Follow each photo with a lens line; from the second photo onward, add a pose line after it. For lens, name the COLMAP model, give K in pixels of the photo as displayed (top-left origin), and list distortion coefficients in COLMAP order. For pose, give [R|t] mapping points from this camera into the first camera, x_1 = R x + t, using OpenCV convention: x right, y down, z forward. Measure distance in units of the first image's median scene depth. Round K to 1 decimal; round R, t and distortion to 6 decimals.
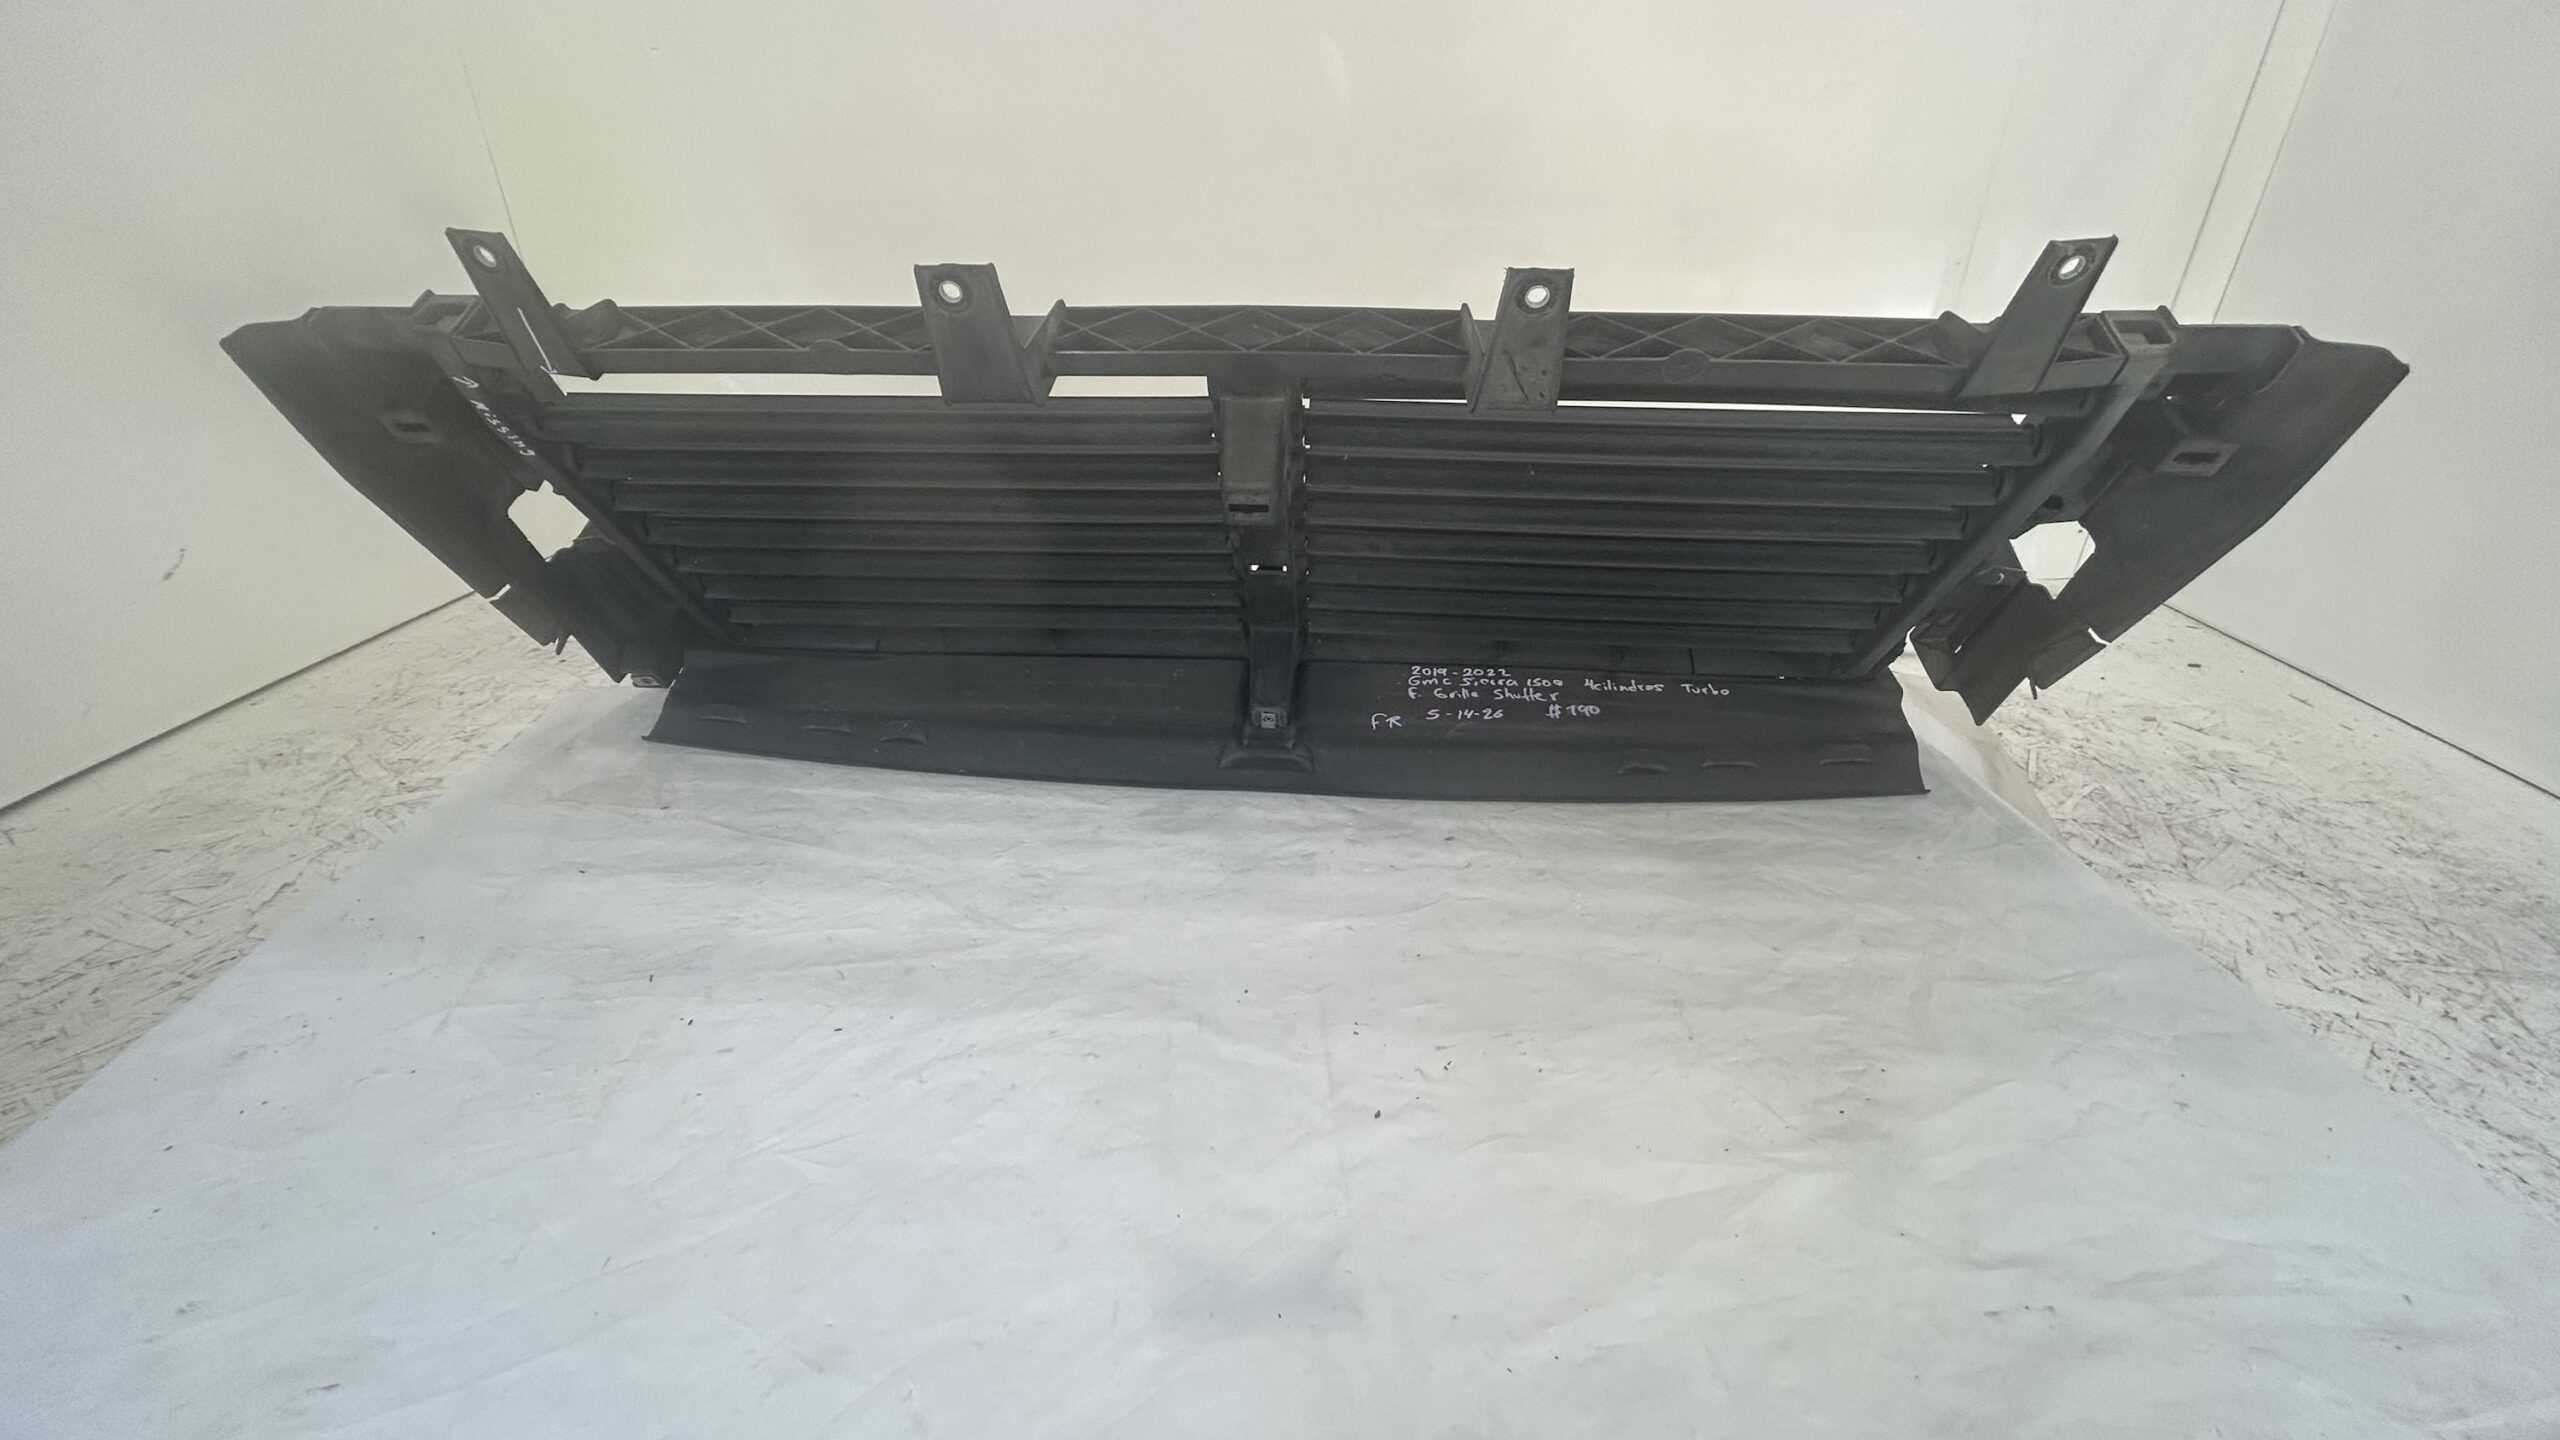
lens RADIAL K [[998.8, 0, 1280.5], [0, 998.8, 770.1], [0, 0, 1]] dist [0.002510, 0.000246]
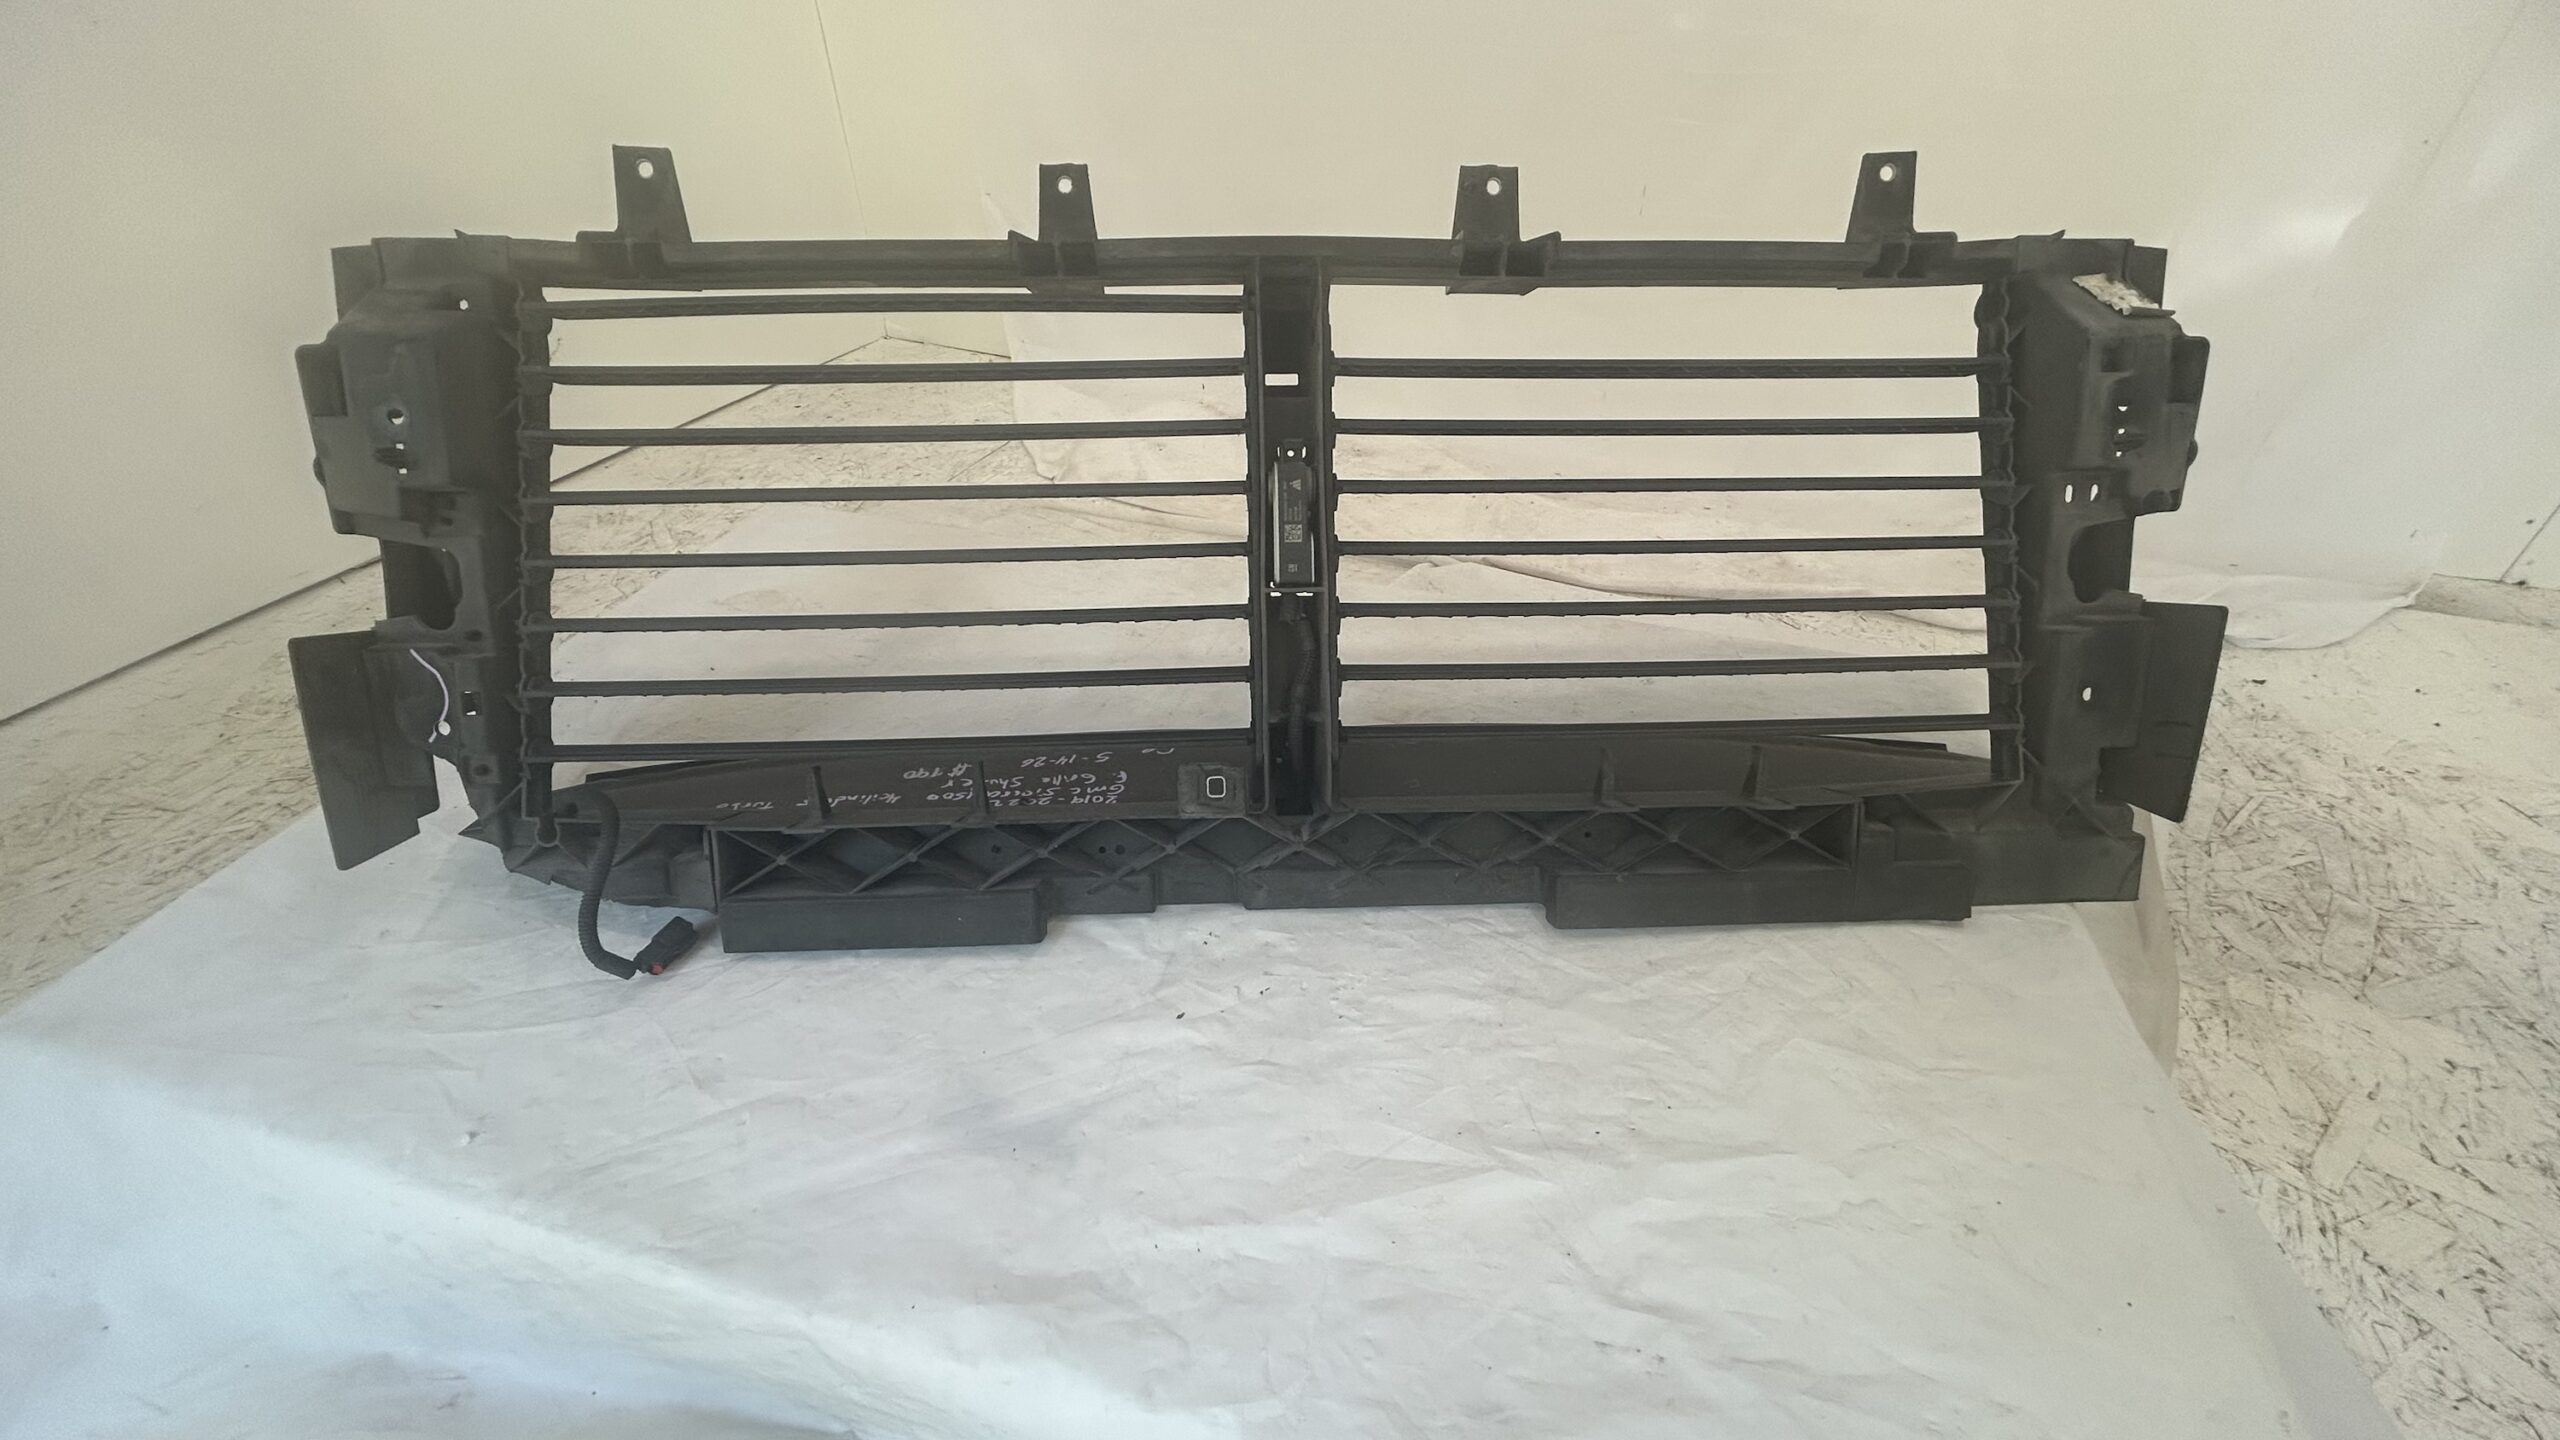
lens RADIAL K [[1018.5, 0, 1280.3], [0, 1018.5, 730.4], [0, 0, 1]] dist [-0.004997, -0.000333]
pose [[0.947913, 0.196536, -0.250669, 0.383049], [-0.161585, 0.974878, 0.153309, -0.154821], [0.274503, -0.104819, 0.955856, -0.051452]]
